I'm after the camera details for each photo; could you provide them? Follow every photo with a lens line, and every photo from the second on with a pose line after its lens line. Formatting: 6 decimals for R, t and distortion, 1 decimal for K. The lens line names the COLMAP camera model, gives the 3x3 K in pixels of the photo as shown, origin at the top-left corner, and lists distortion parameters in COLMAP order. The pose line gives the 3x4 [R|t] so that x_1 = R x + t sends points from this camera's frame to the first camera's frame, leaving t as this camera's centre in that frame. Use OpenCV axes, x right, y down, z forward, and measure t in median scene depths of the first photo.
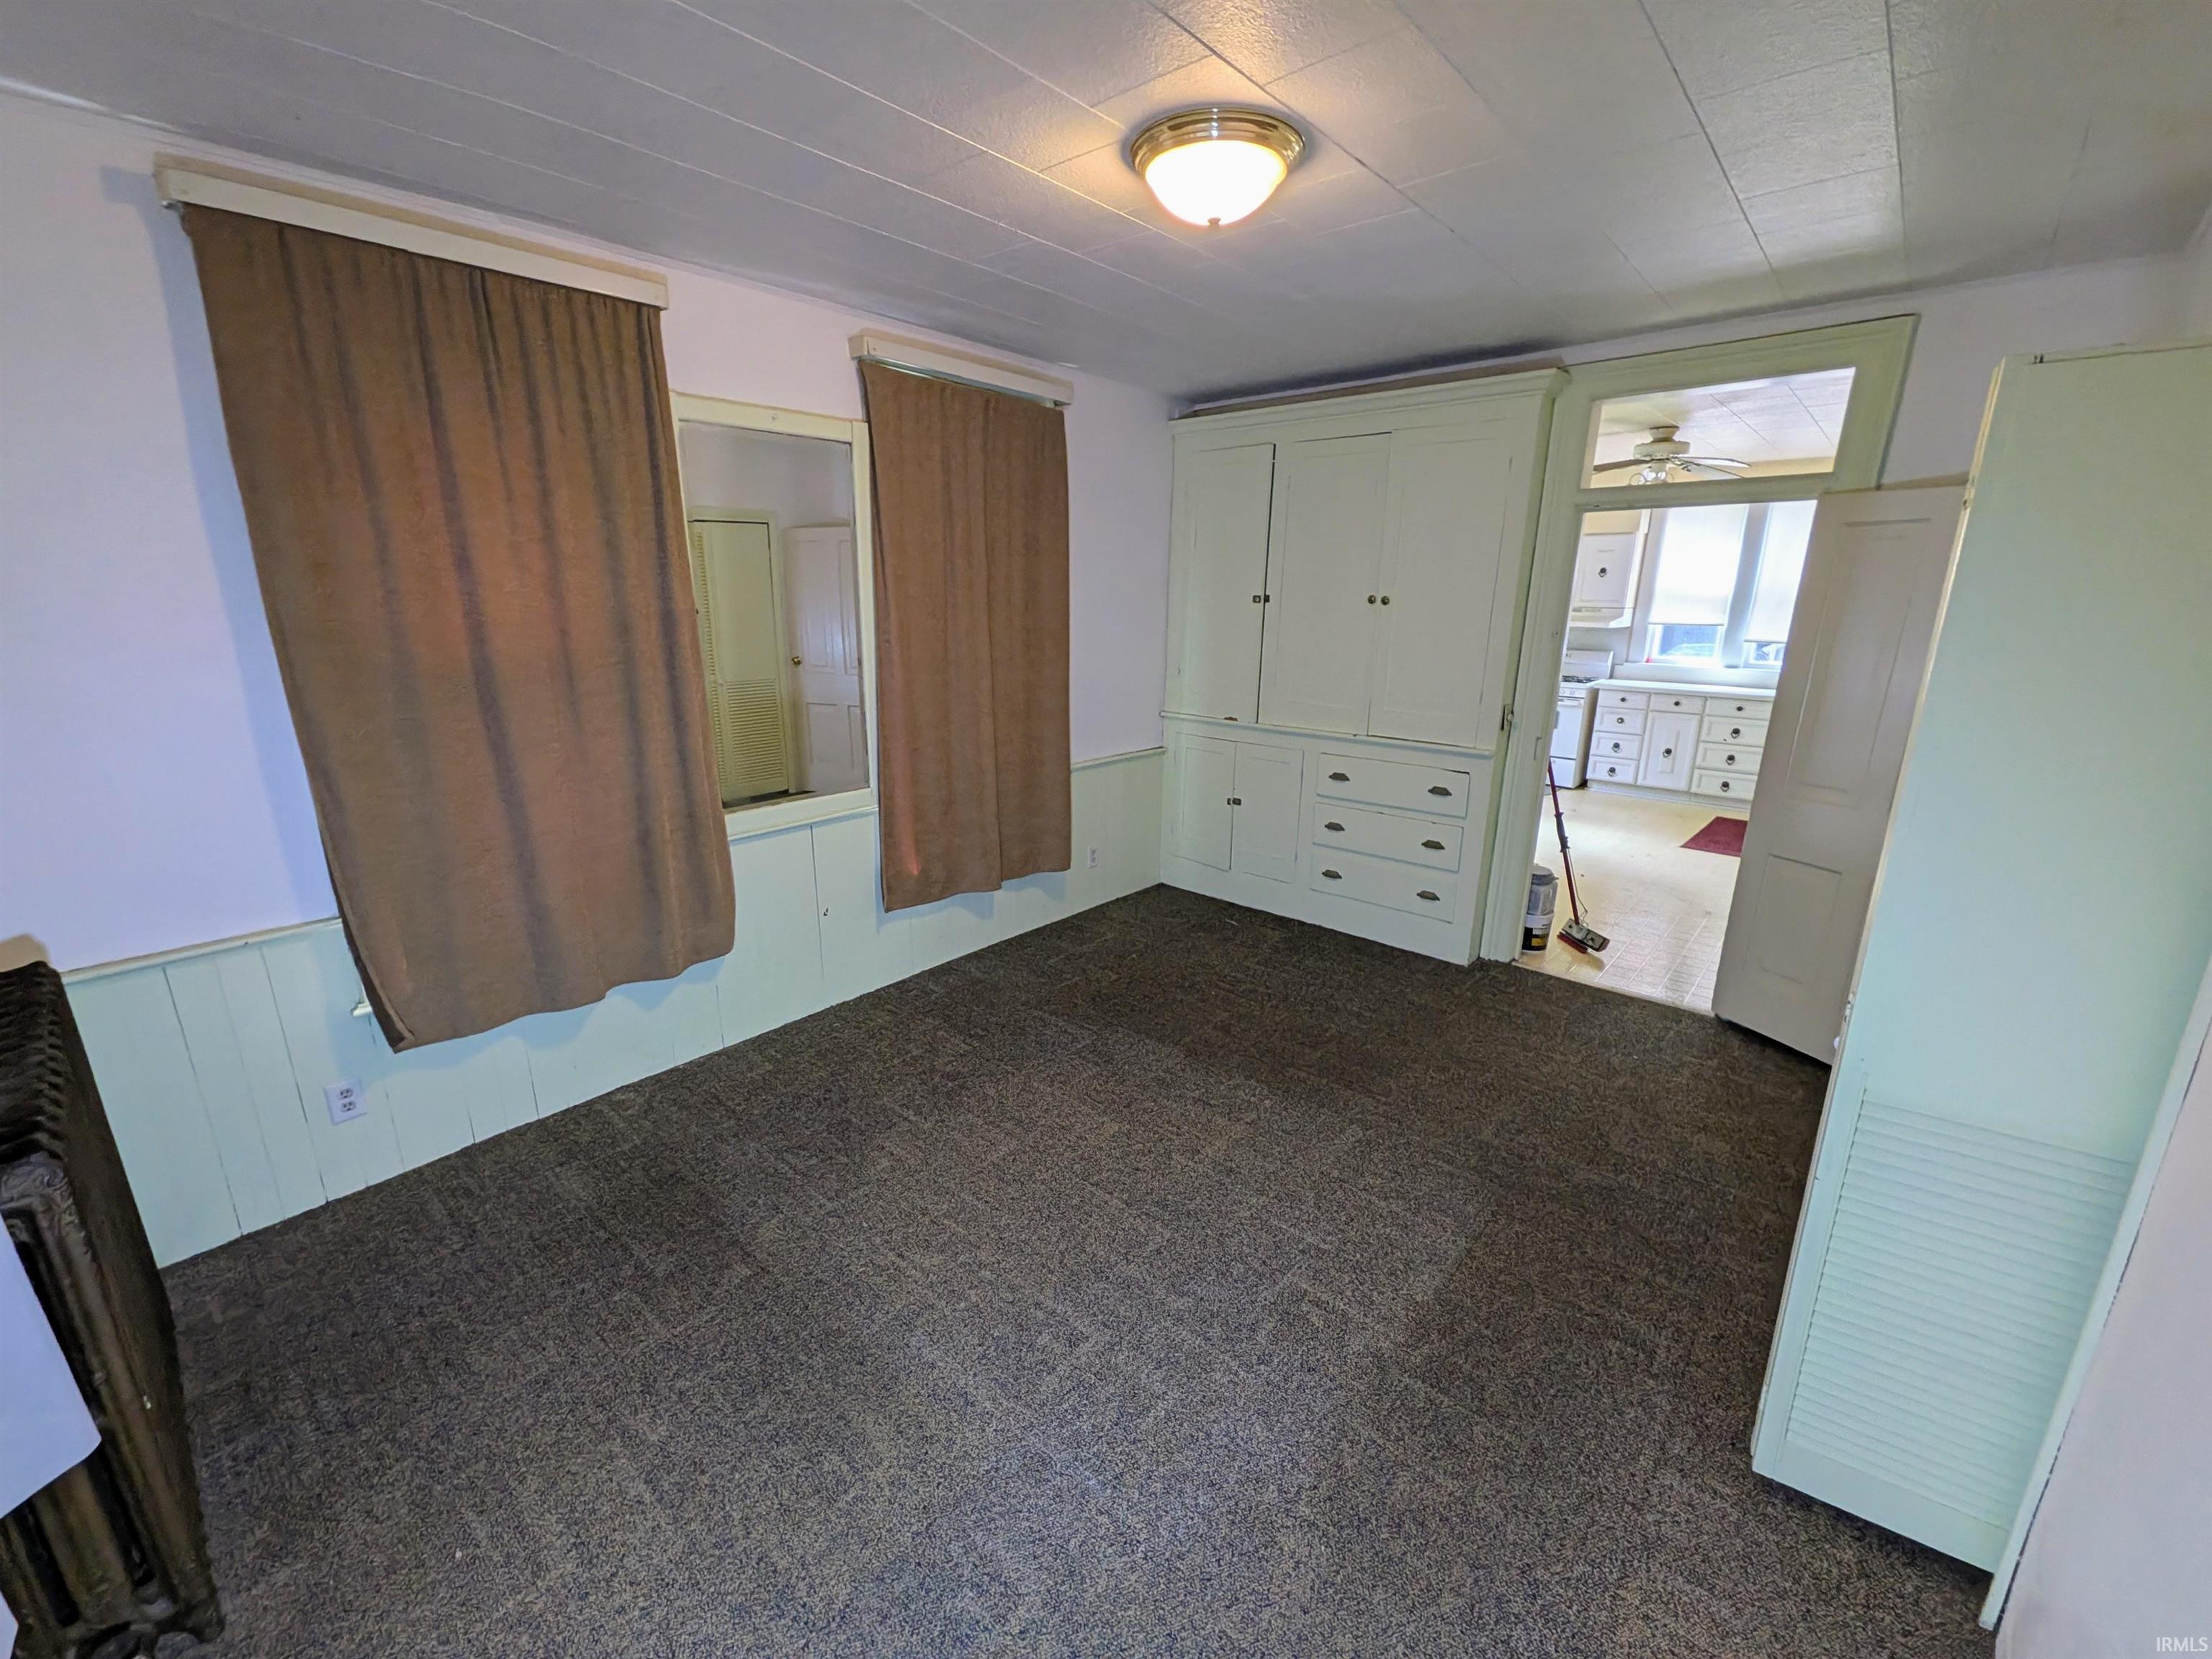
lens RADIAL K [[886.7, 0, 1110.6], [0, 886.7, 828.2], [0, 0, 1]] dist [0.015108, 0.000800]
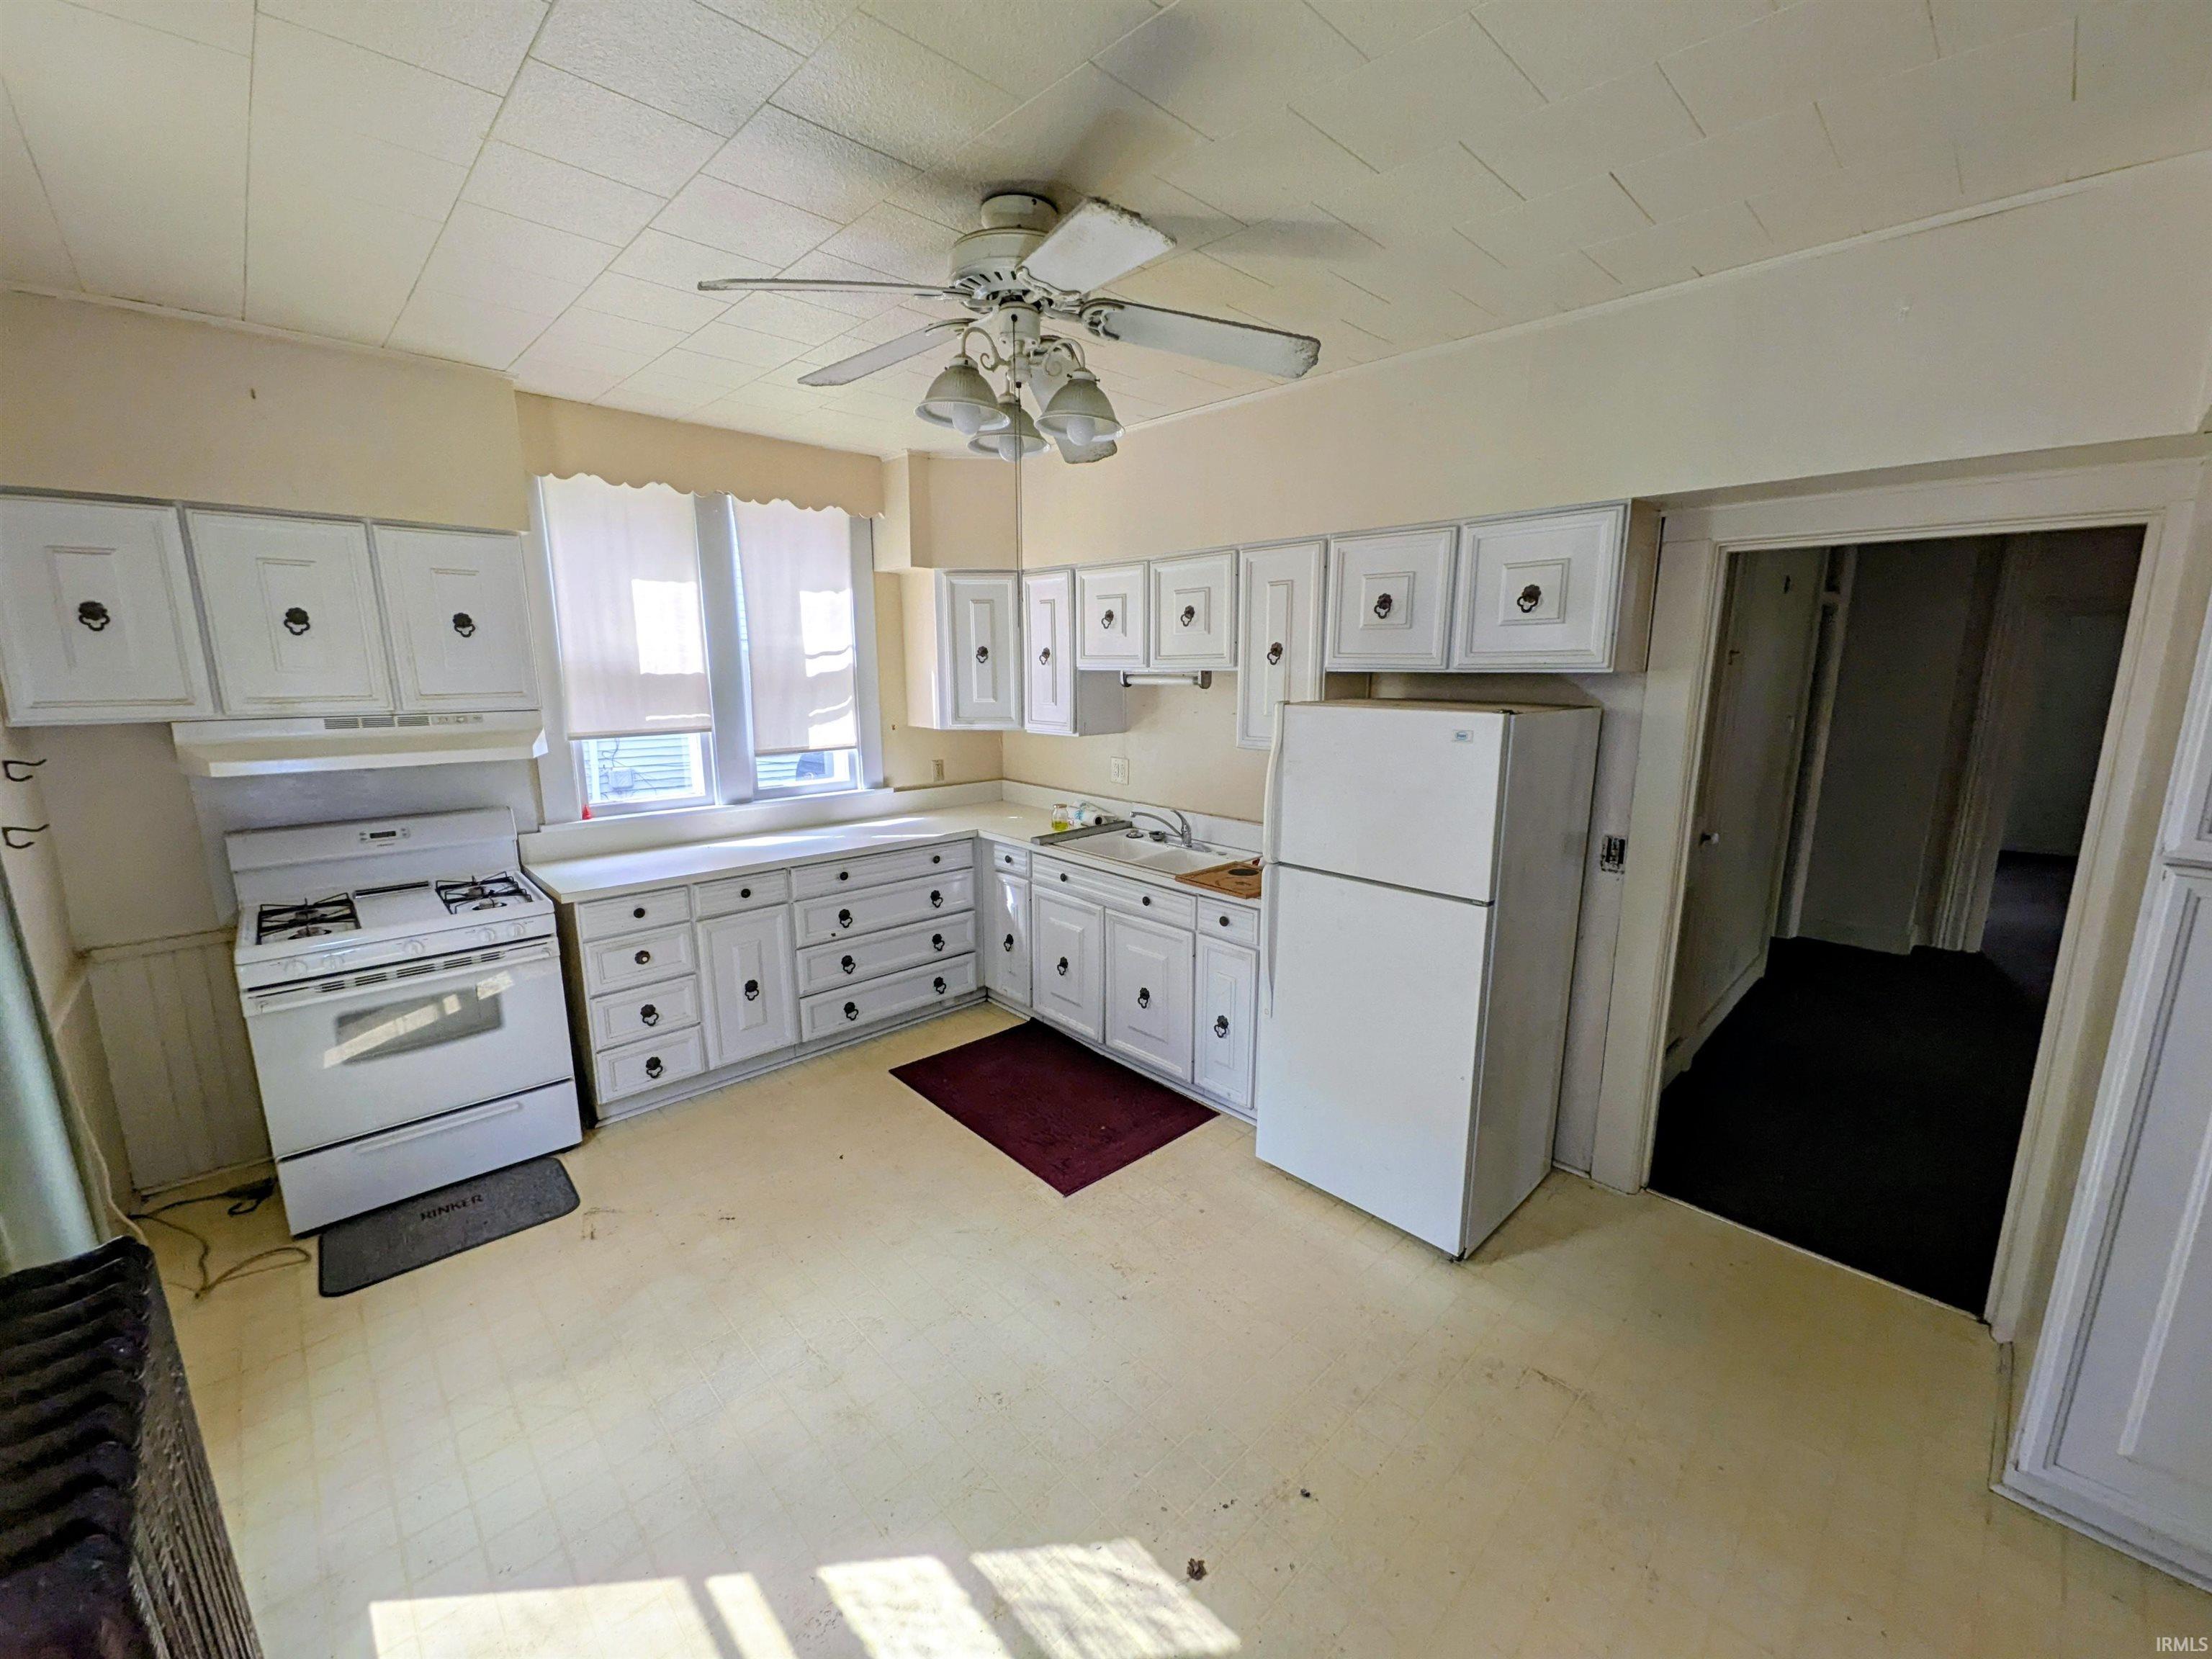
lens RADIAL K [[886.7, 0, 1111.7], [0, 886.7, 831.3], [0, 0, 1]] dist [0.015108, 0.000800]
pose [[0.075175, -0.204576, 0.975960, 0.169966], [0.264488, 0.947765, 0.178293, -0.196363], [-0.961455, 0.244726, 0.125356, 0.702019]]
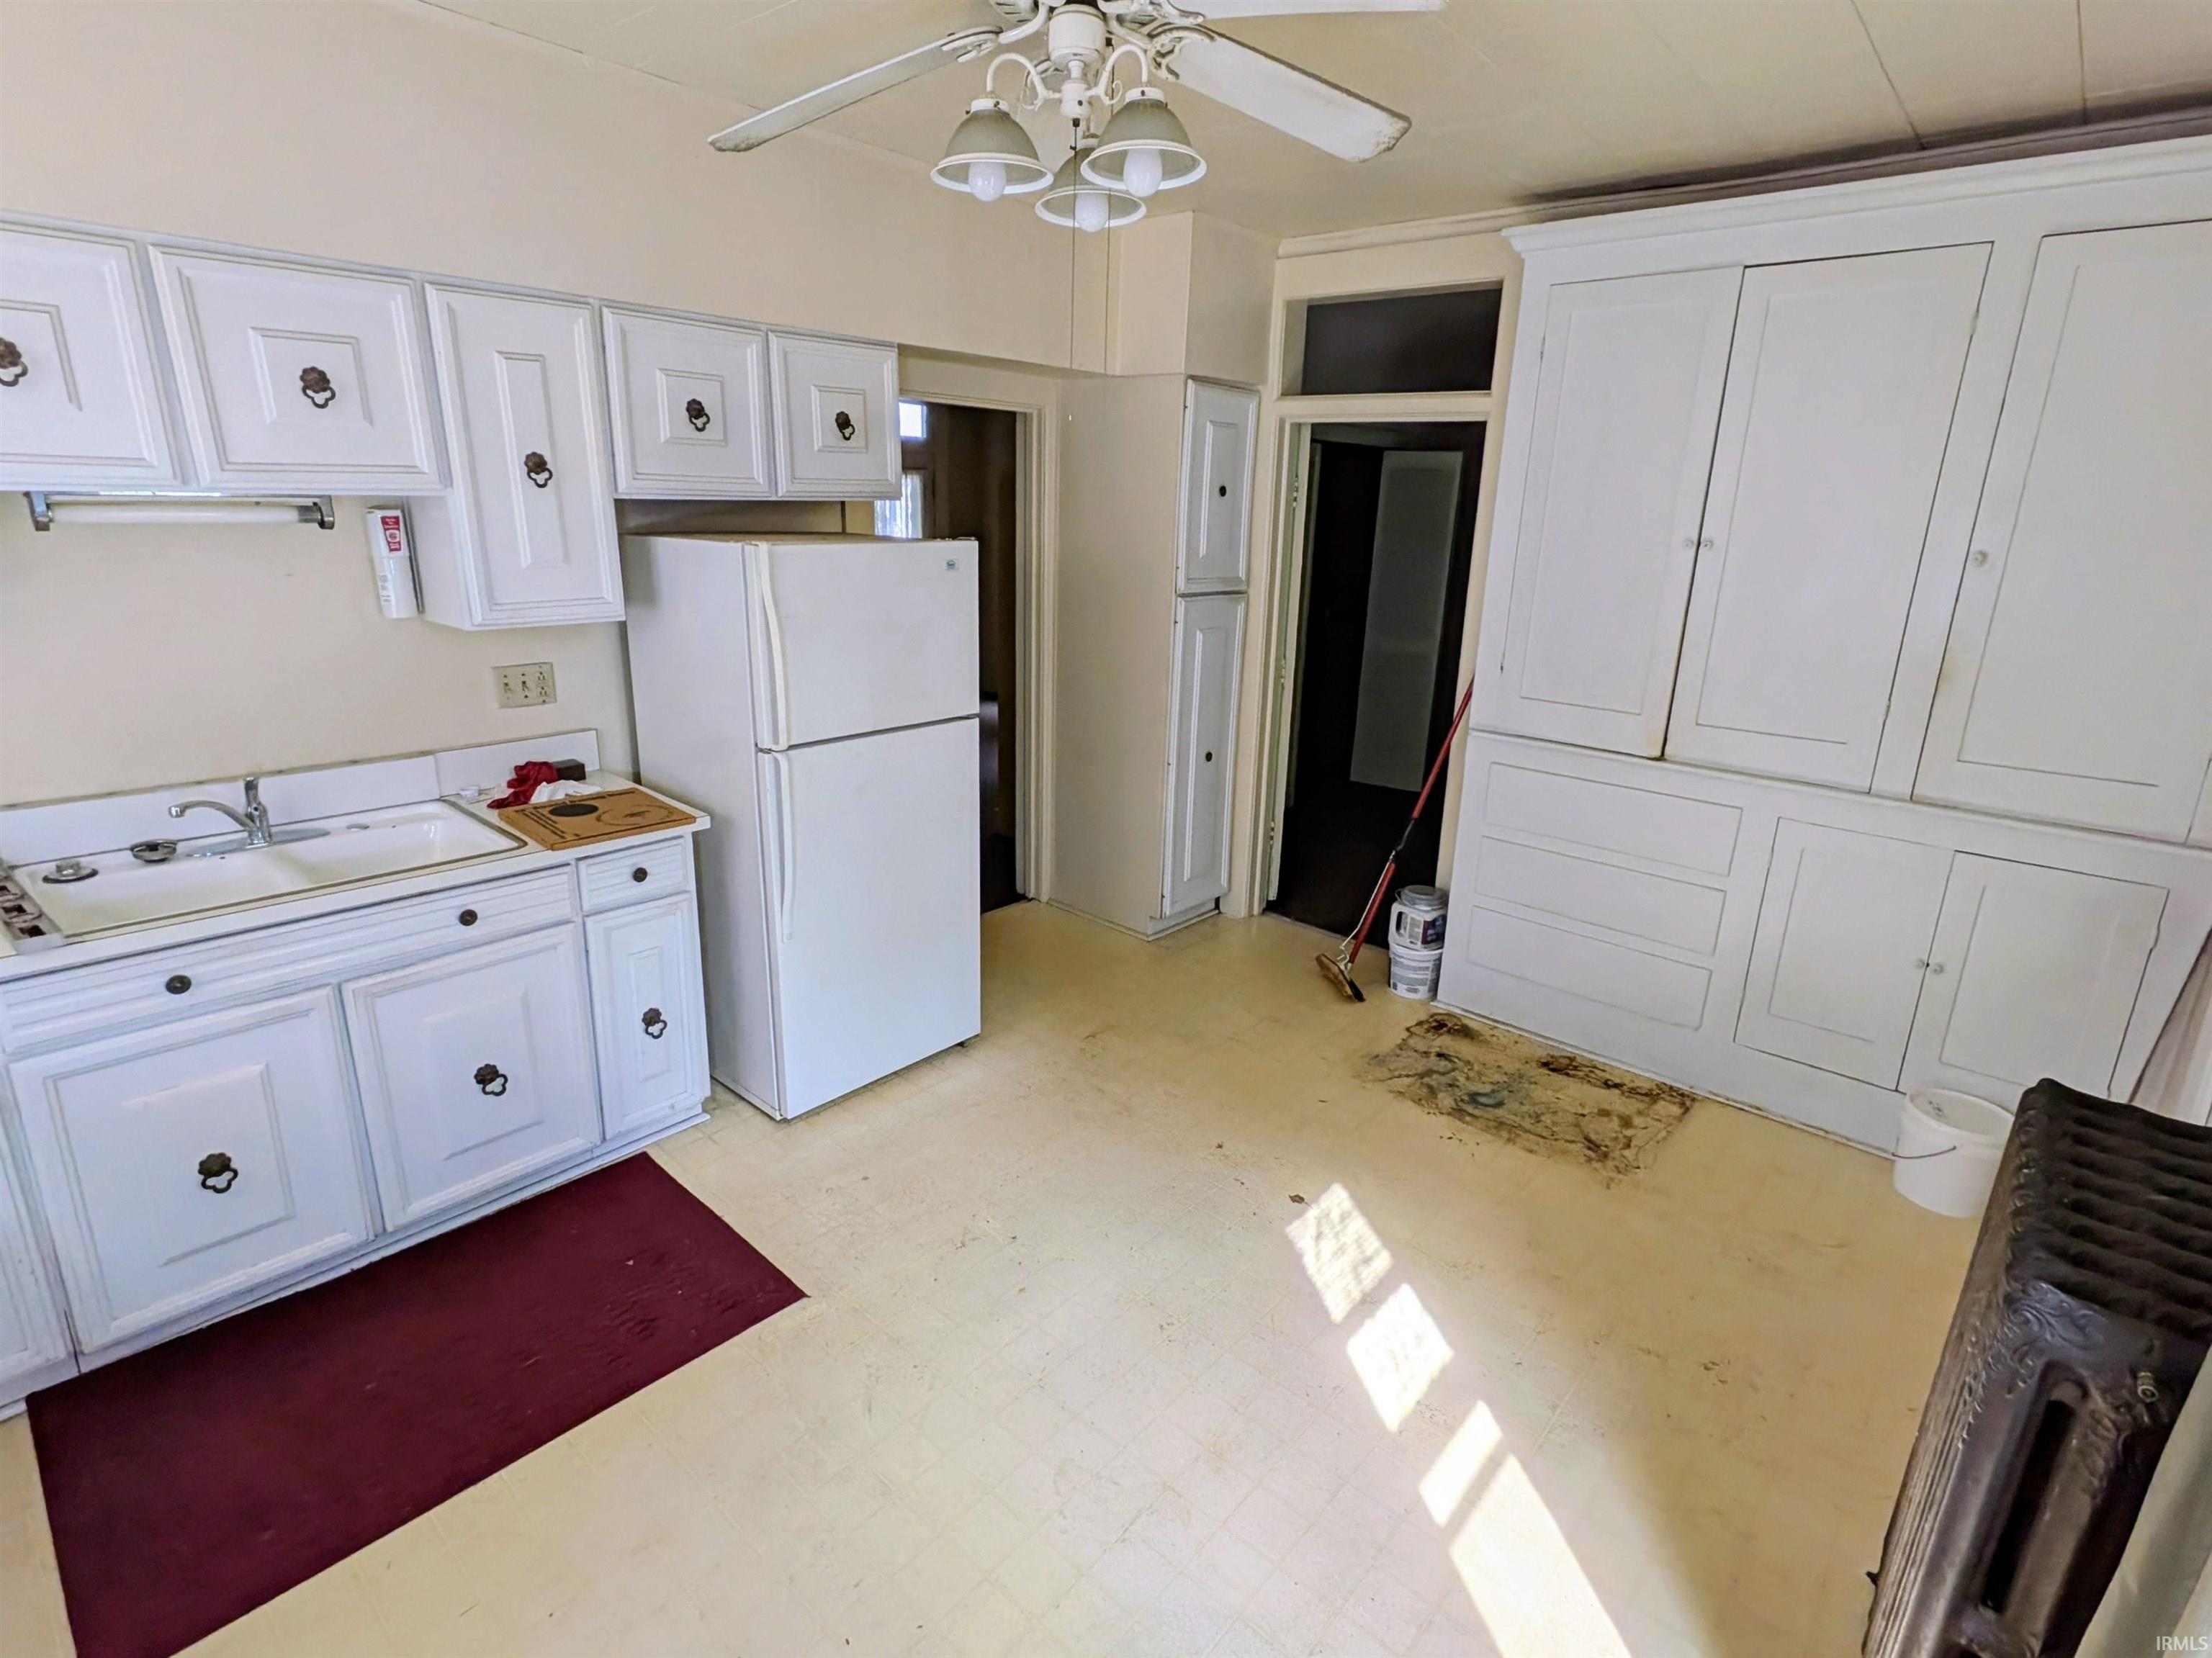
lens RADIAL K [[1070.6, 0, 1105.4], [0, 1070.6, 823.1], [0, 0, 1]] dist [-0.004218, 0.000488]
pose [[-0.999187, -0.039148, -0.009632, 0.556833], [-0.038249, 0.845038, 0.533337, -0.308693], [-0.012740, 0.533272, -0.845848, 1.141024]]
